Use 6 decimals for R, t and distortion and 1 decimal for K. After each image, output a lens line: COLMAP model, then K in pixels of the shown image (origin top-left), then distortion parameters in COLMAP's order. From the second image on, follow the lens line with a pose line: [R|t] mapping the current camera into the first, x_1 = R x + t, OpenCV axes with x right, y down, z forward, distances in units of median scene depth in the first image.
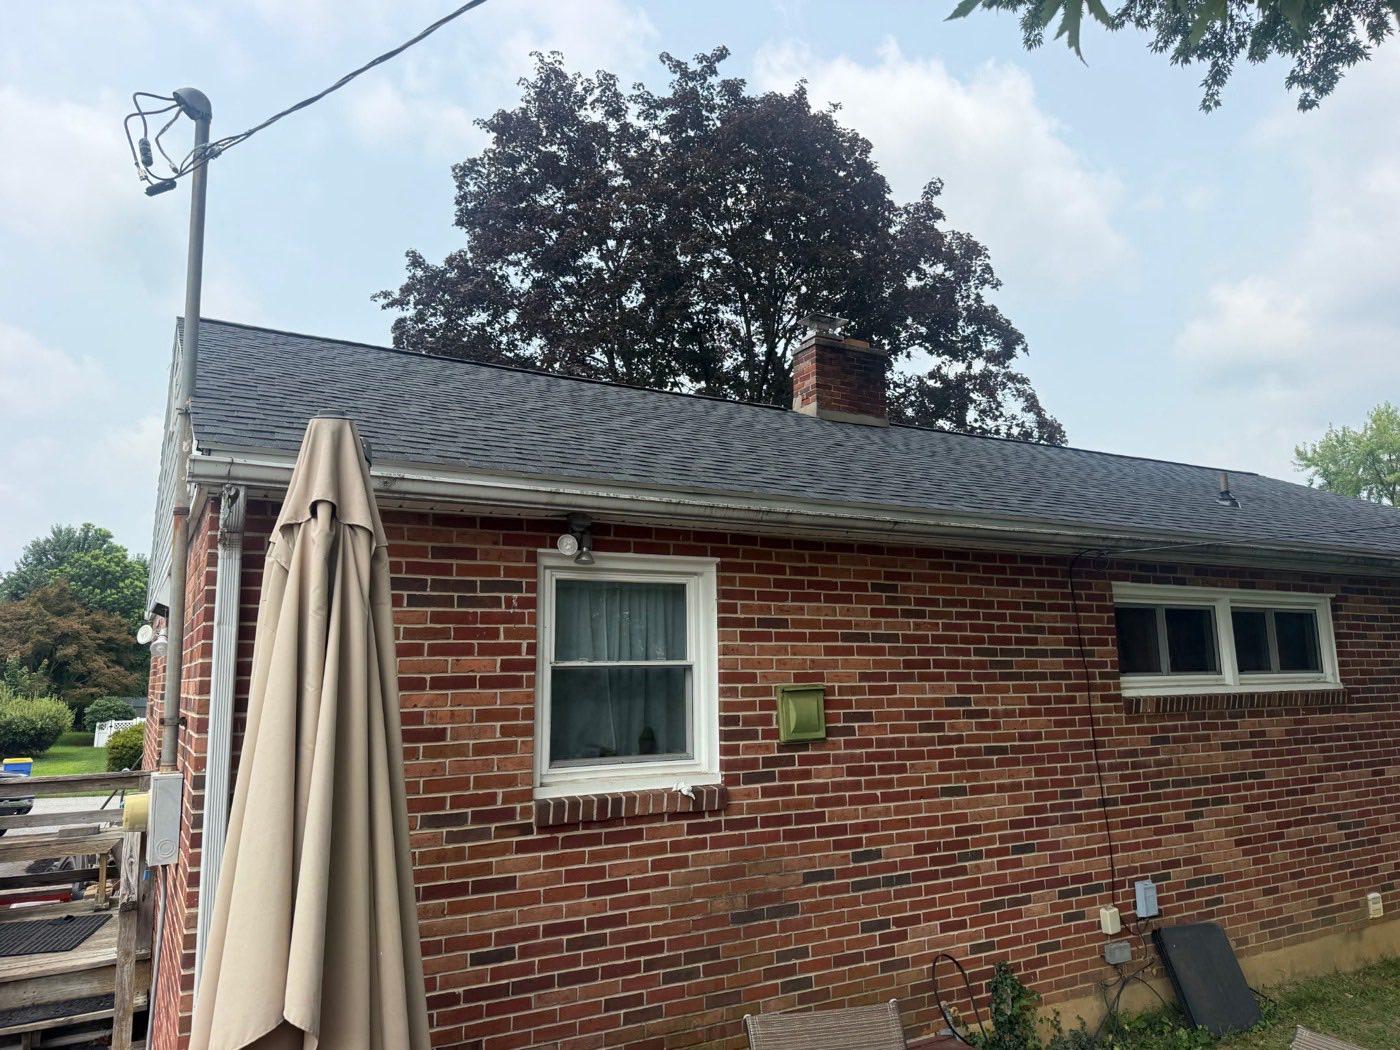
lens RADIAL K [[980.2, 0, 696.9], [0, 980.2, 512.6], [0, 0, 1]] dist [0.014929, -0.044544]
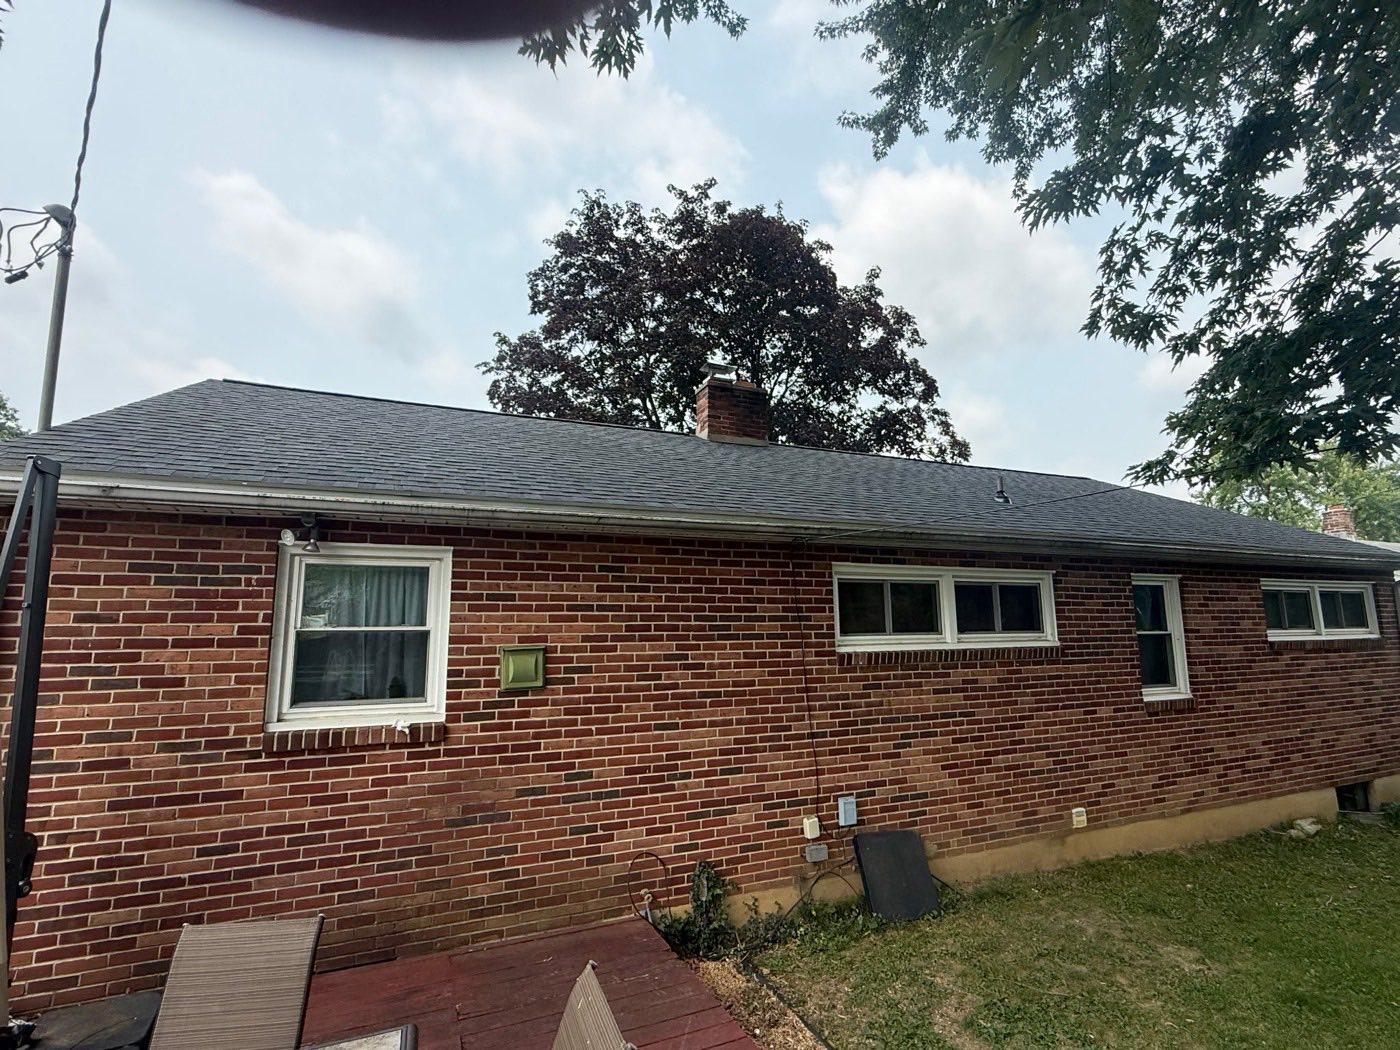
lens RADIAL K [[670.7, 0, 706.8], [0, 670.7, 531.6], [0, 0, 1]] dist [-0.016352, 0.000492]
pose [[0.995468, -0.007422, -0.094807, 0.319662], [0.010230, 0.999522, 0.029163, 0.003186], [0.094545, -0.030000, 0.995068, 0.113438]]
